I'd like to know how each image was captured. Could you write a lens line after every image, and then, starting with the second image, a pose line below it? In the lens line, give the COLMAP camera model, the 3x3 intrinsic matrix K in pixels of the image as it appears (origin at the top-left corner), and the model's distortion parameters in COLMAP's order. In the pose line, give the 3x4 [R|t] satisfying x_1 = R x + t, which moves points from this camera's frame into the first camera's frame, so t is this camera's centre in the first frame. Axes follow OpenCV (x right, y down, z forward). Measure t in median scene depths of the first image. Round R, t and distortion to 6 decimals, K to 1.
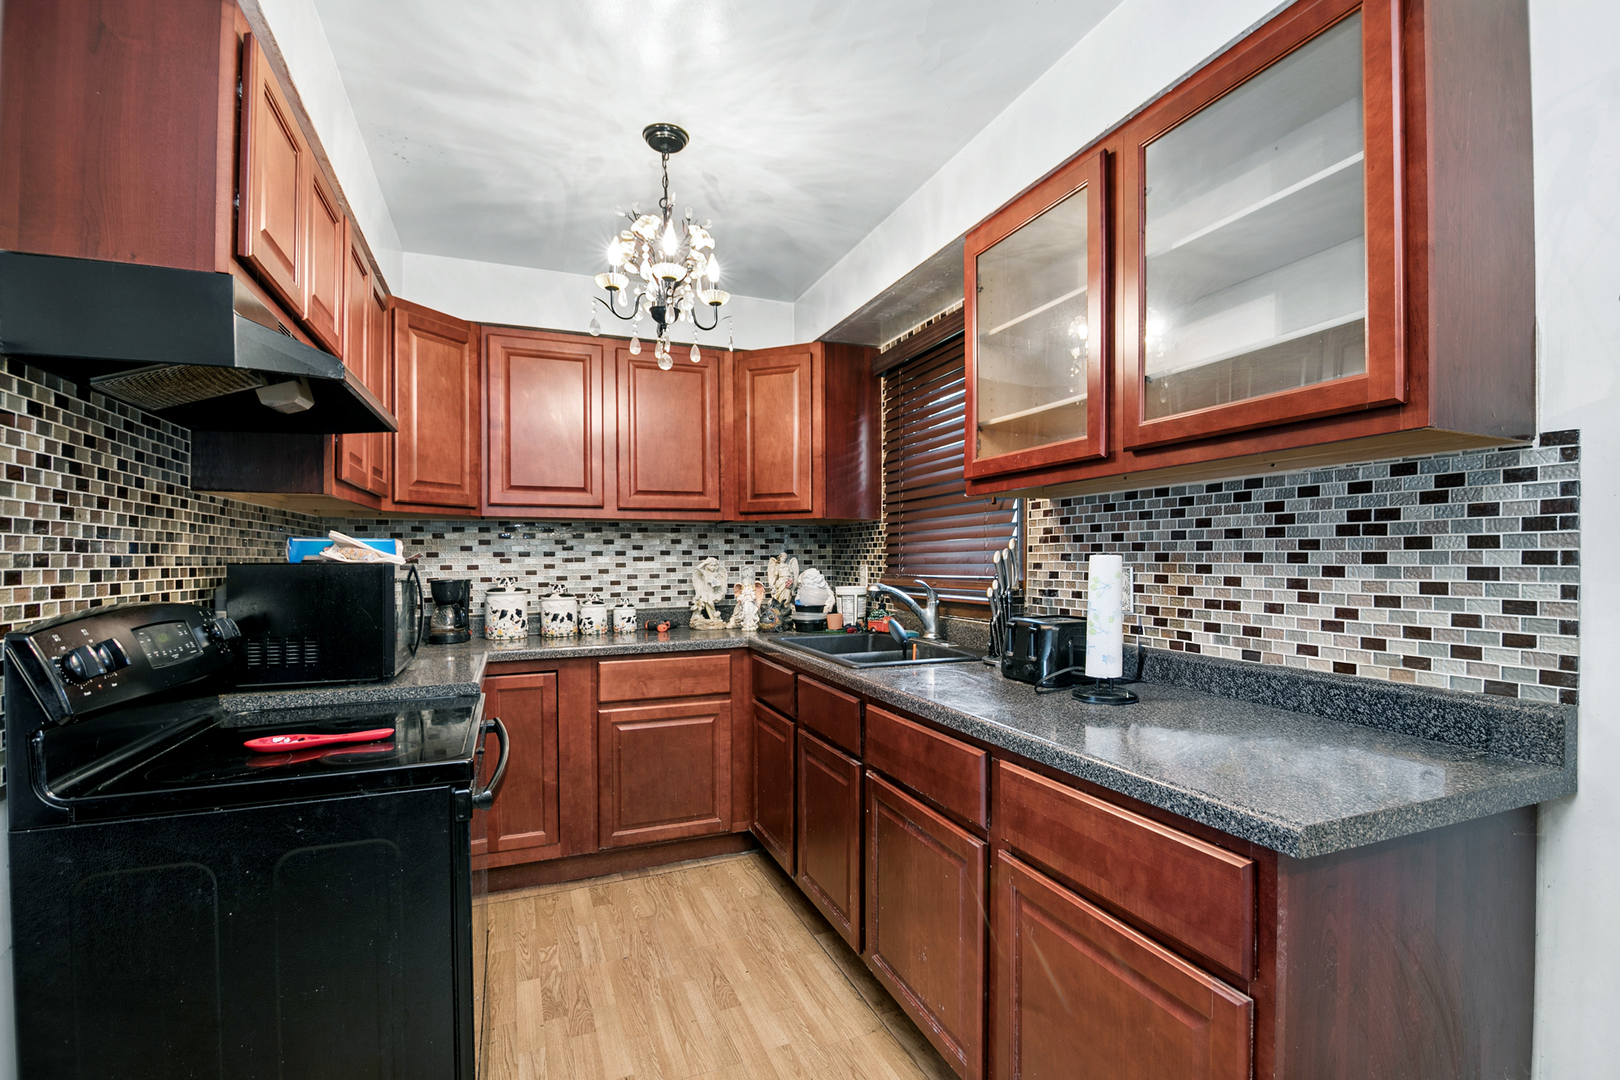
lens RADIAL K [[736.2, 0, 824.1], [0, 736.2, 555.8], [0, 0, 1]] dist [-0.012274, -0.003878]
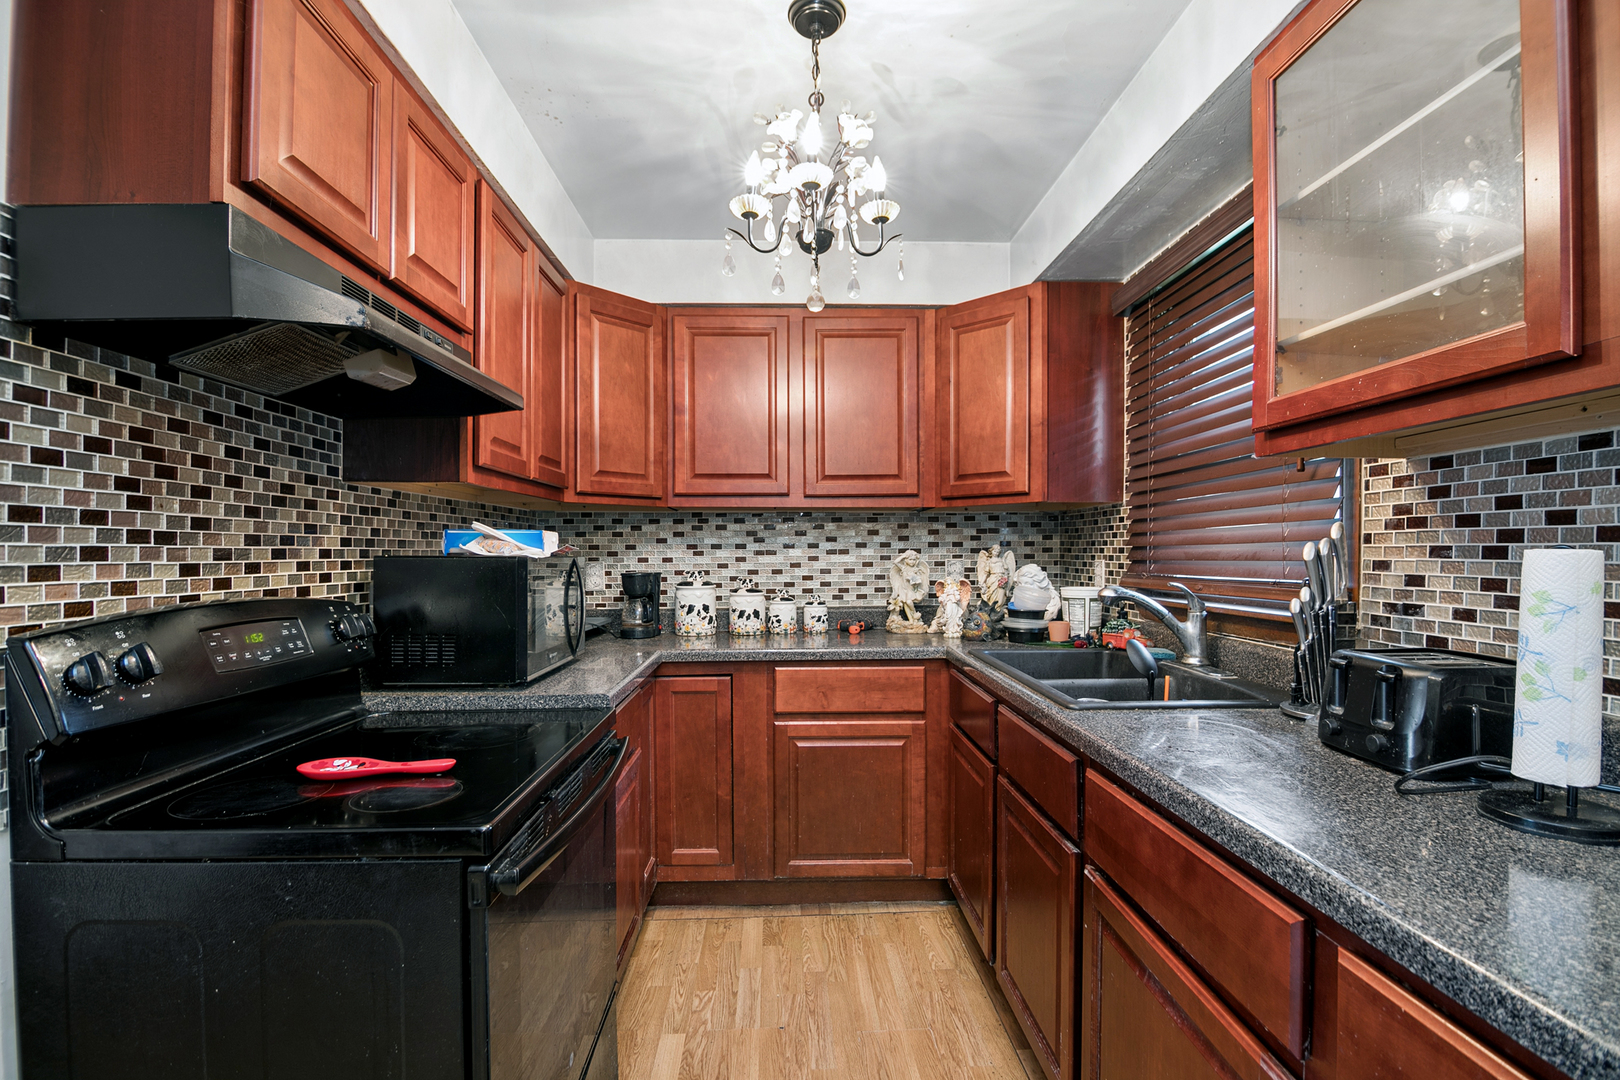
lens RADIAL K [[736.2, 0, 798.2], [0, 736.2, 555.6], [0, 0, 1]] dist [-0.012274, -0.003878]
pose [[0.938865, 0.004482, -0.344257, 0.032530], [-0.000948, 0.999945, 0.010434, -0.000796], [0.344285, -0.009469, 0.938817, 0.220822]]
